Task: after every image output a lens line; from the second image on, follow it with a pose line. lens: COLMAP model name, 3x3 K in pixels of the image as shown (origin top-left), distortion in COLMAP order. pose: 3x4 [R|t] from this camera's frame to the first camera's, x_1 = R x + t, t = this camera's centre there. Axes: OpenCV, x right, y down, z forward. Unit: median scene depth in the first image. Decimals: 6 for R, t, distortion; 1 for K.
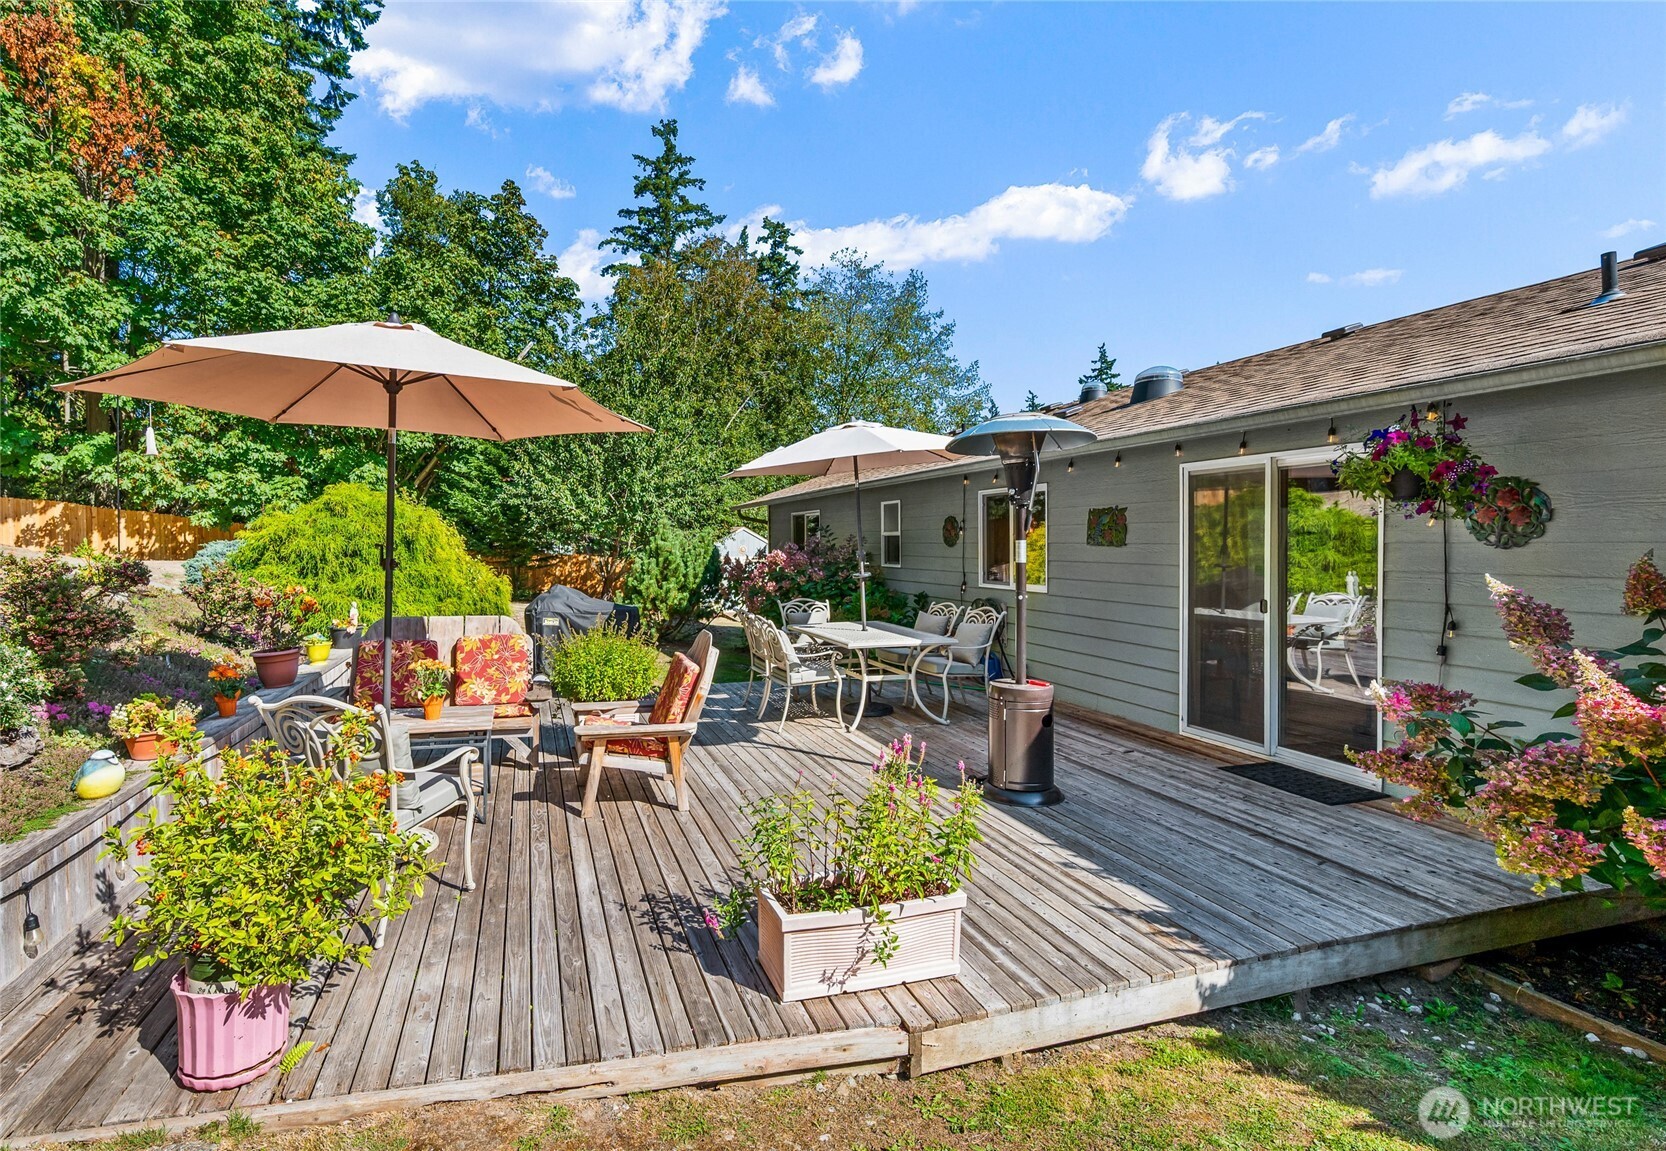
lens RADIAL K [[812.9, 0, 760.0], [0, 812.9, 553.3], [0, 0, 1]] dist [-0.002636, -0.001186]
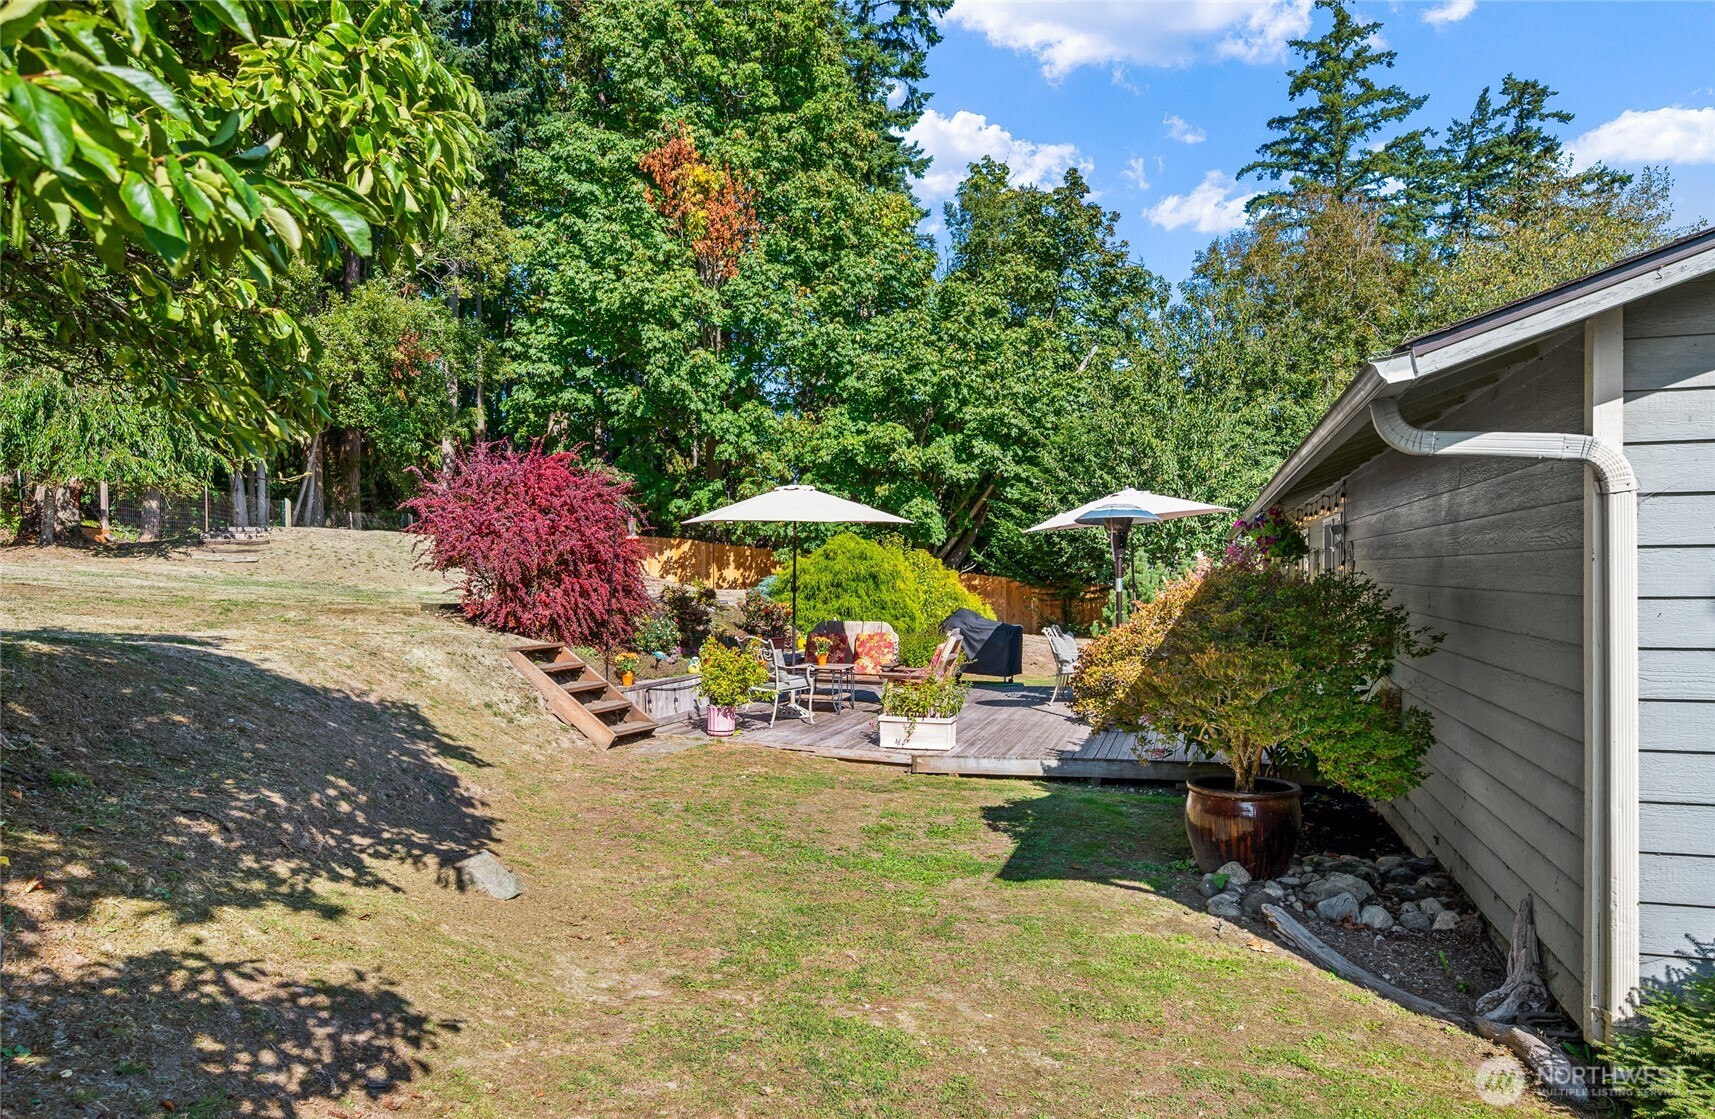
lens RADIAL K [[1144.7, 0, 857.5], [0, 1144.7, 559.5], [0, 0, 1]] dist [0.002393, 0.001679]
pose [[0.843511, -0.012251, -0.536972, 0.185805], [0.000441, 0.999755, -0.022117, 0.000456], [0.537111, 0.018419, 0.843310, -0.209156]]
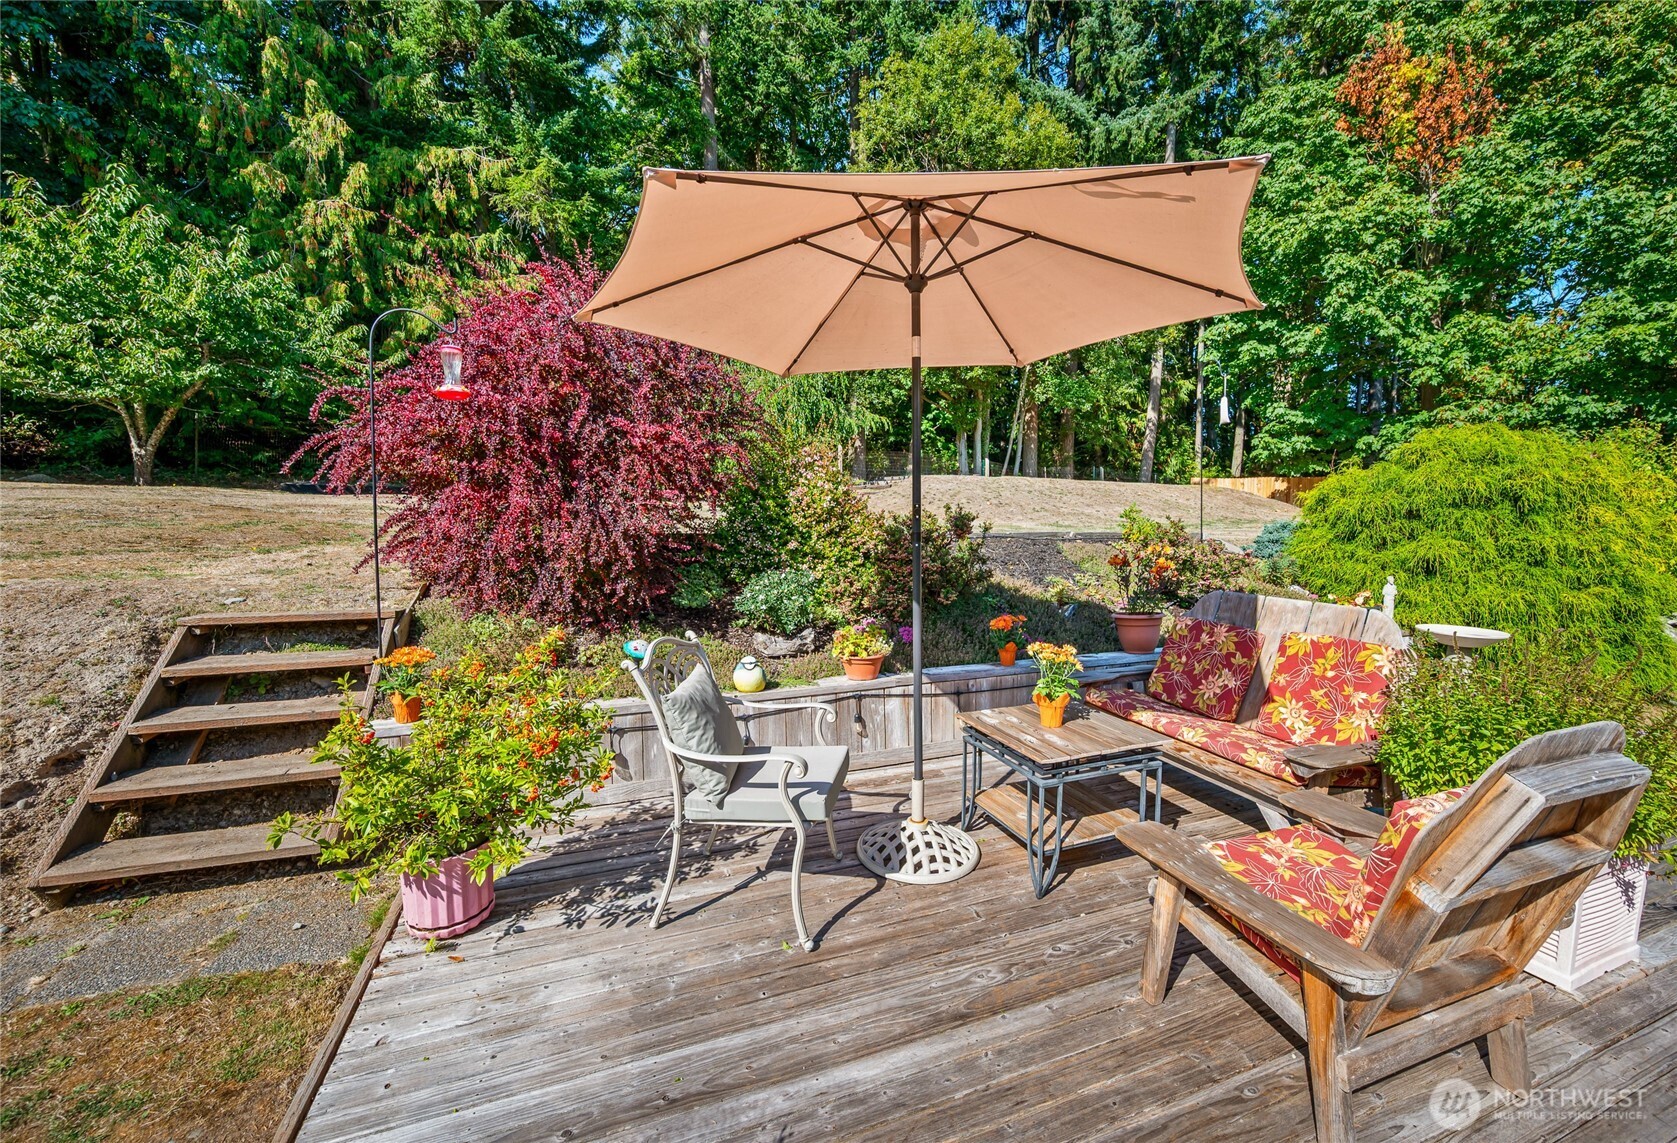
lens RADIAL K [[687.2, 0, 838.5], [0, 687.2, 571.5], [0, 0, 1]] dist [-0.017991, 0.003190]
pose [[0.085852, 0.066569, -0.994081, 0.025847], [-0.004620, 0.997781, 0.066418, 0.004334], [0.996297, -0.001110, 0.085969, 0.119638]]
